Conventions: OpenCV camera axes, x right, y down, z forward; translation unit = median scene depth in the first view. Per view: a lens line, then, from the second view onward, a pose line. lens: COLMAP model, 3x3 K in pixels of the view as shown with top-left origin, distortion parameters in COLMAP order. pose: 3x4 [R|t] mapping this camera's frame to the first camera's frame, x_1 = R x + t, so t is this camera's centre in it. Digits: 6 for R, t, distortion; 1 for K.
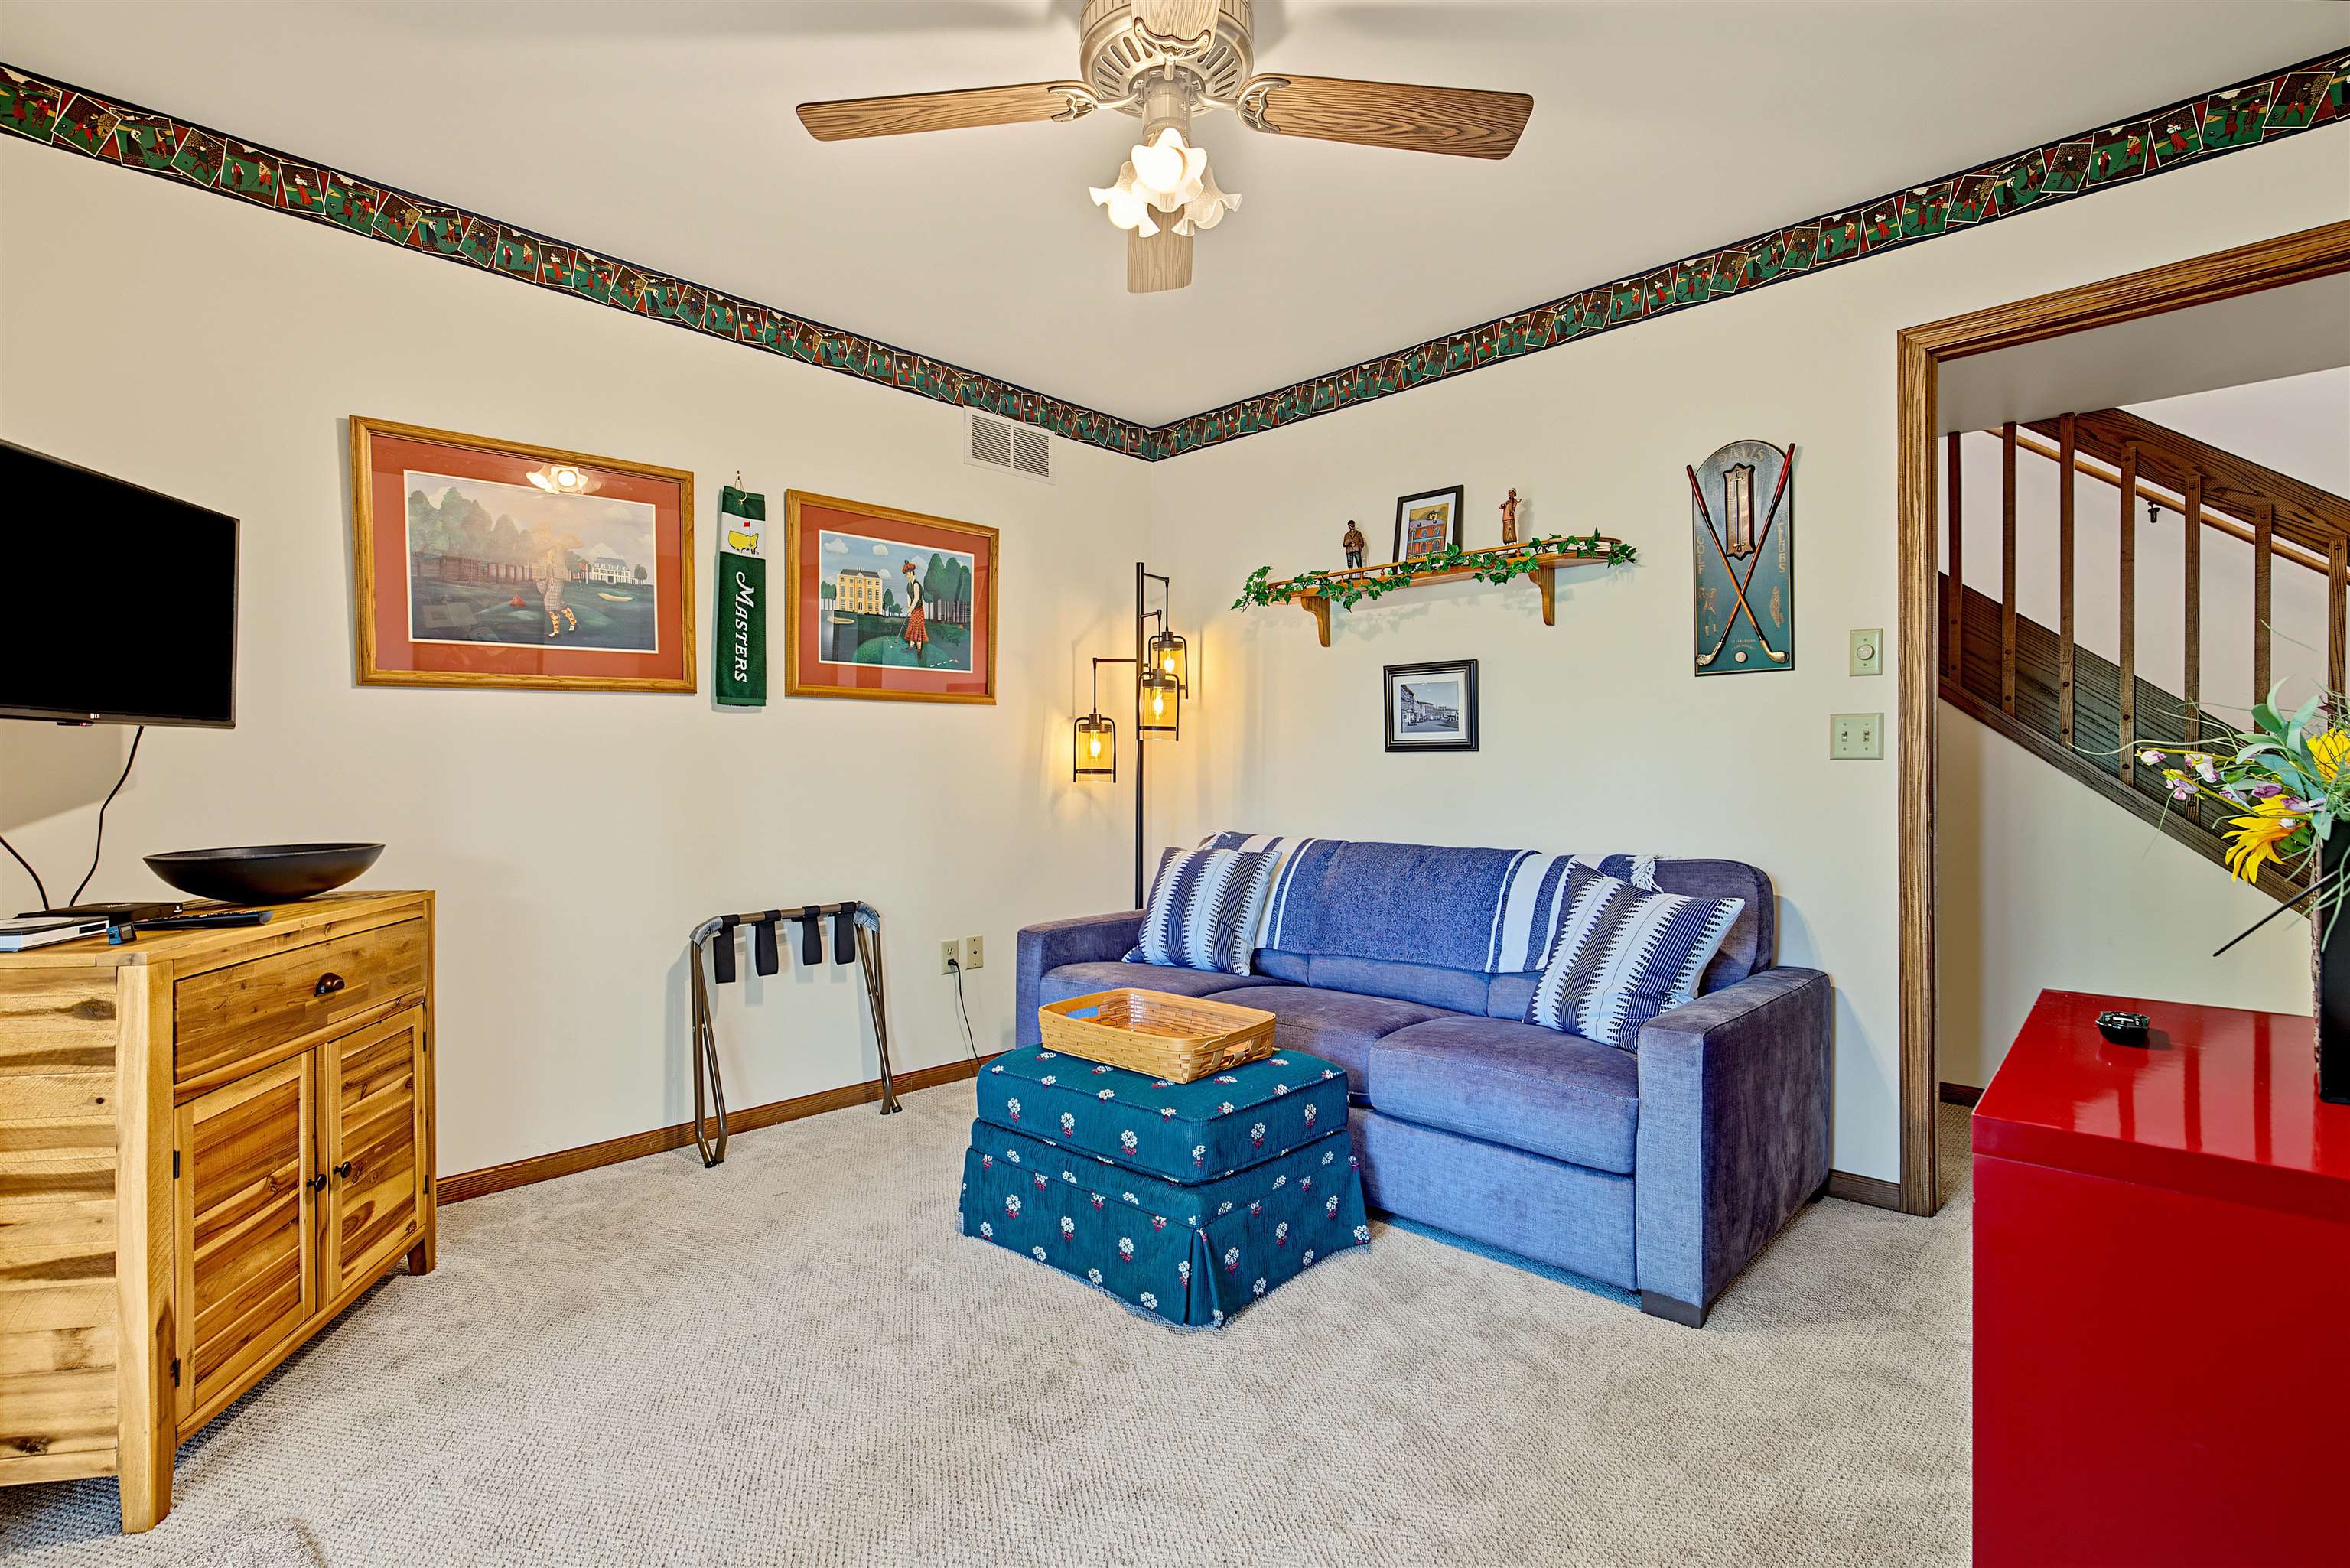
lens RADIAL K [[1100.4, 0, 1173.4], [0, 1100.4, 764.1], [0, 0, 1]] dist [0.003458, 0.000732]
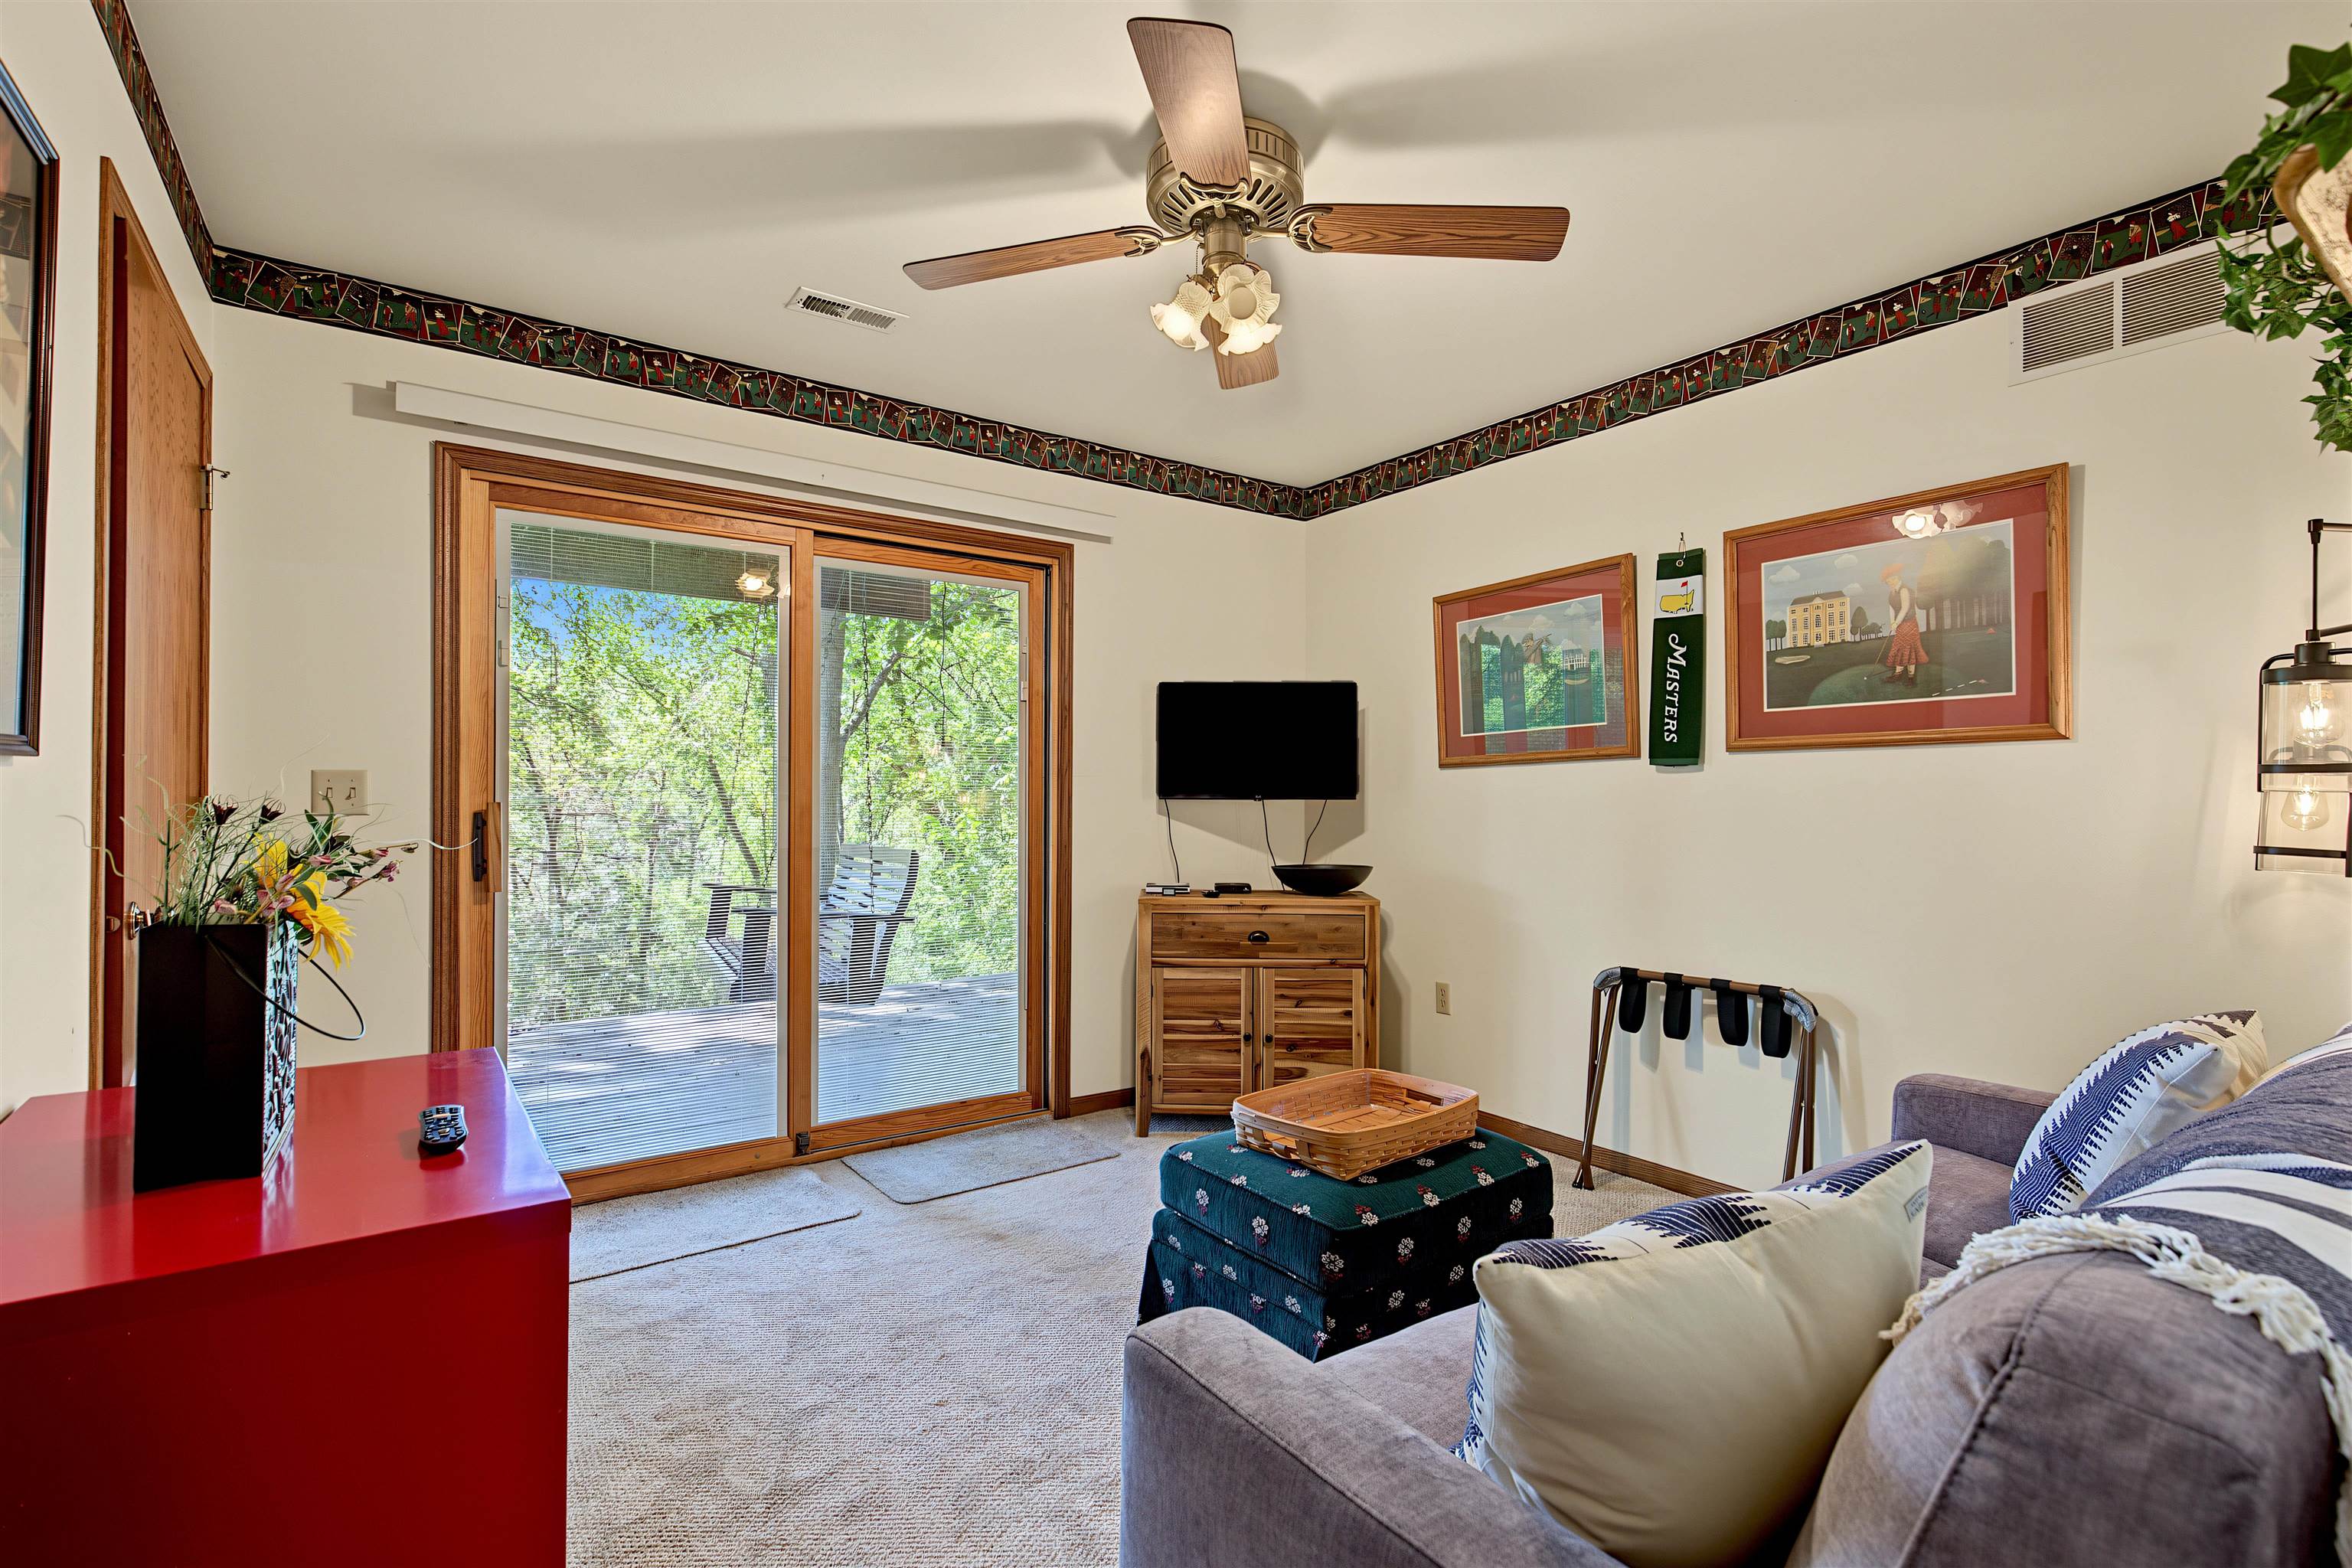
lens RADIAL K [[1101.4, 0, 1185.0], [0, 1101.4, 795.0], [0, 0, 1]] dist [0.003458, 0.000732]
pose [[-0.188149, -0.007621, -0.982111, 0.665702], [-0.003382, 0.999969, -0.007111, -0.017486], [0.982135, 0.001983, -0.188169, 0.731384]]
